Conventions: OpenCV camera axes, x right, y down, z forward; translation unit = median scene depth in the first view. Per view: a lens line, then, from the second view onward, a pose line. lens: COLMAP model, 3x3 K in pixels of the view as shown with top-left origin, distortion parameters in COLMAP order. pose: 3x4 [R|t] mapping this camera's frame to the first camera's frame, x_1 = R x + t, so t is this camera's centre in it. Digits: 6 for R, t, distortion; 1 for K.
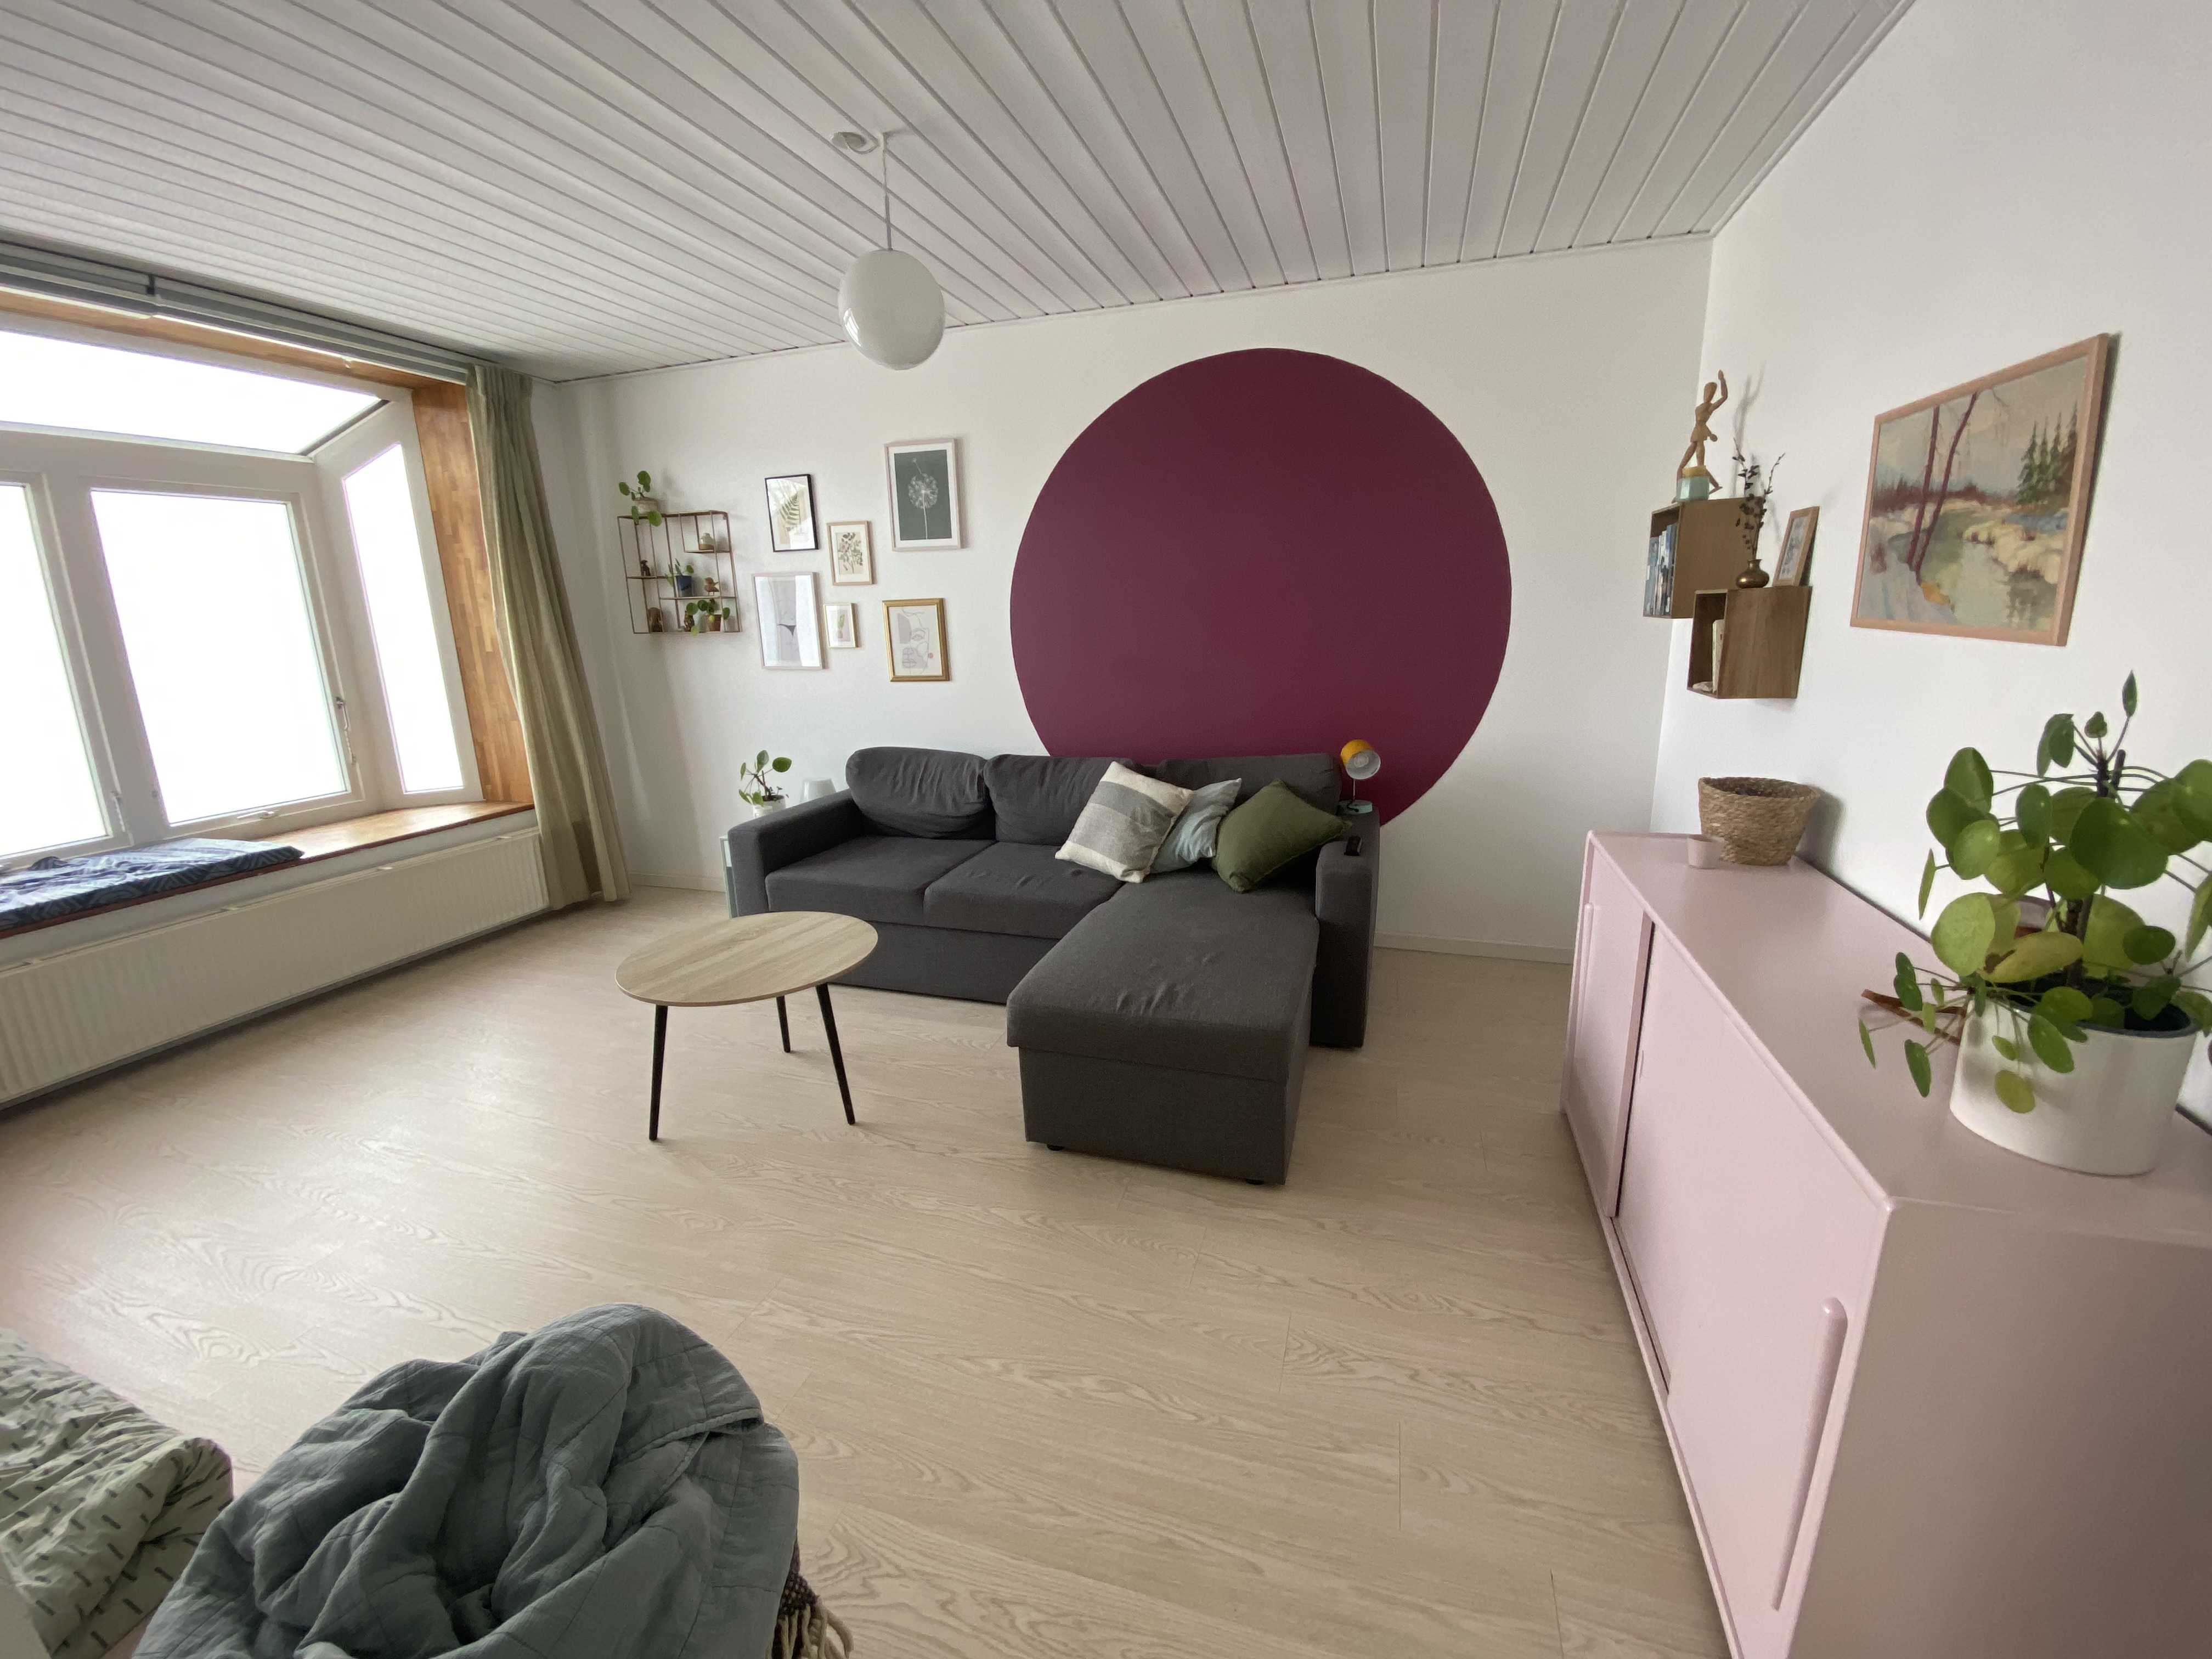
lens RADIAL K [[907.5, 0, 1103.2], [0, 907.5, 821.8], [0, 0, 1]] dist [-0.000204, -0.000161]
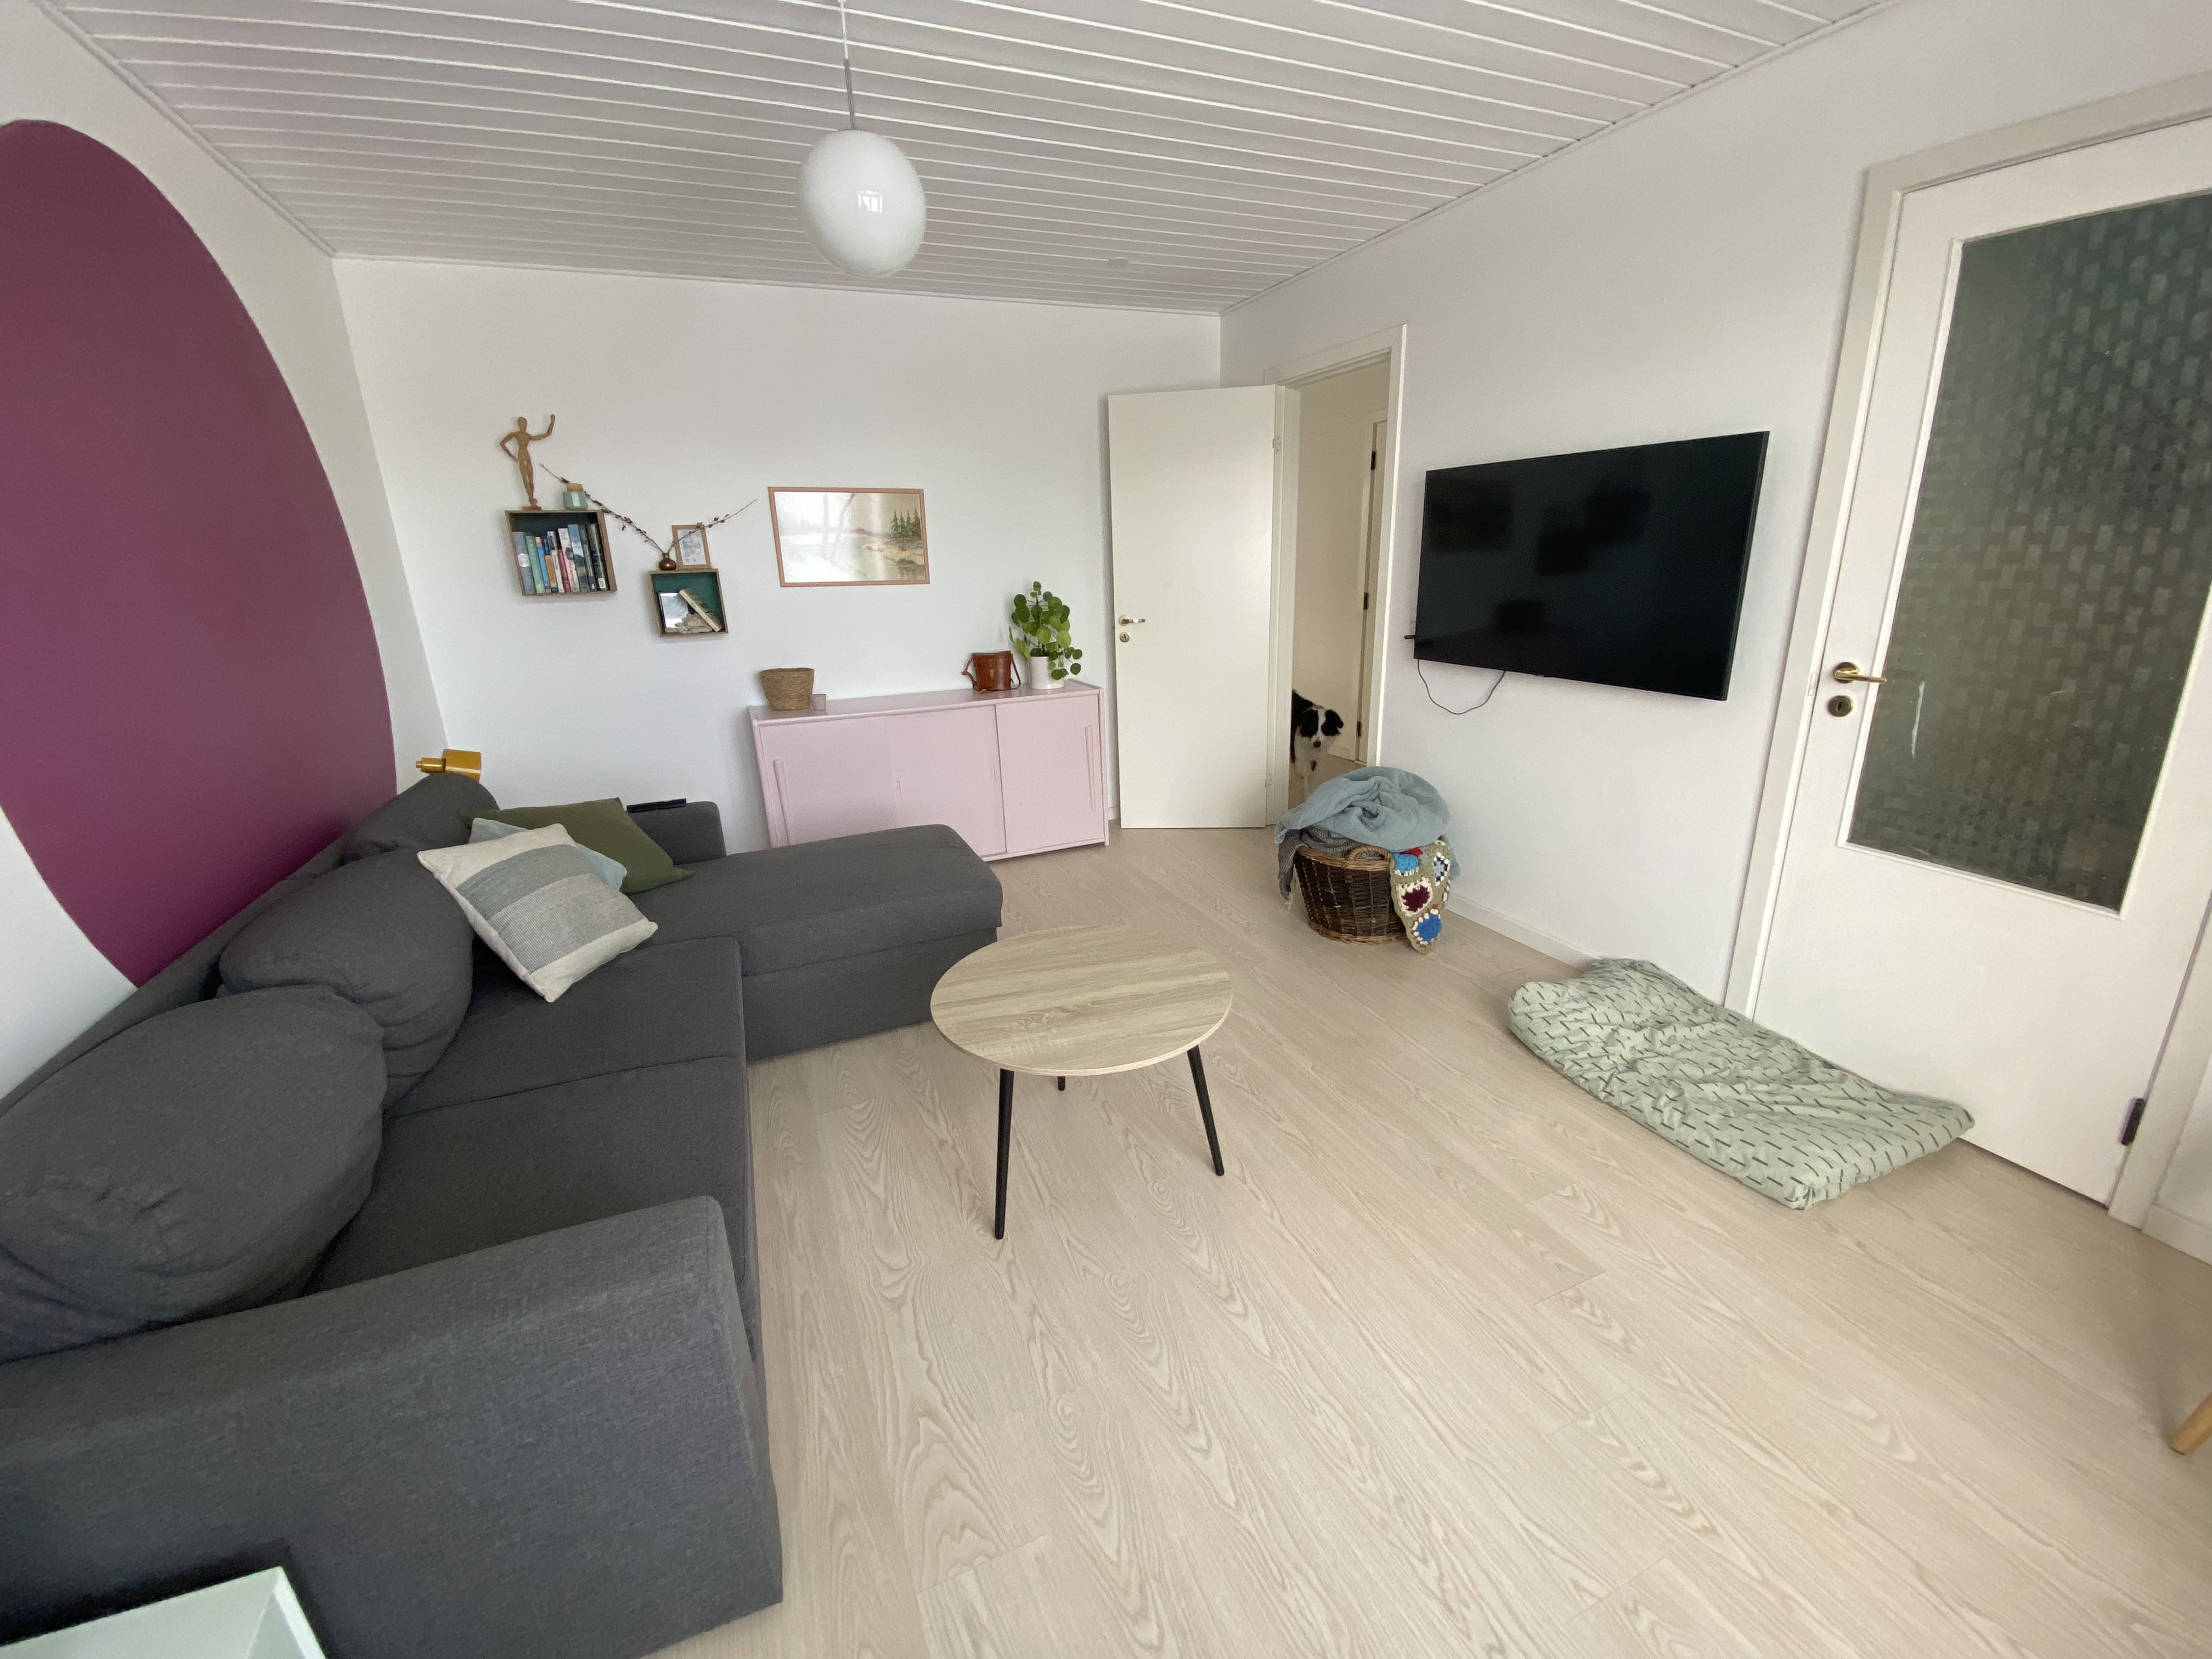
lens RADIAL K [[907.5, 0, 1102.0], [0, 907.5, 823.9], [0, 0, 1]] dist [-0.000204, -0.000161]
pose [[-0.659665, -0.173281, 0.731311, -0.906189], [0.220262, 0.885756, 0.408559, -0.295205], [-0.718559, 0.430592, -0.546135, 1.282559]]
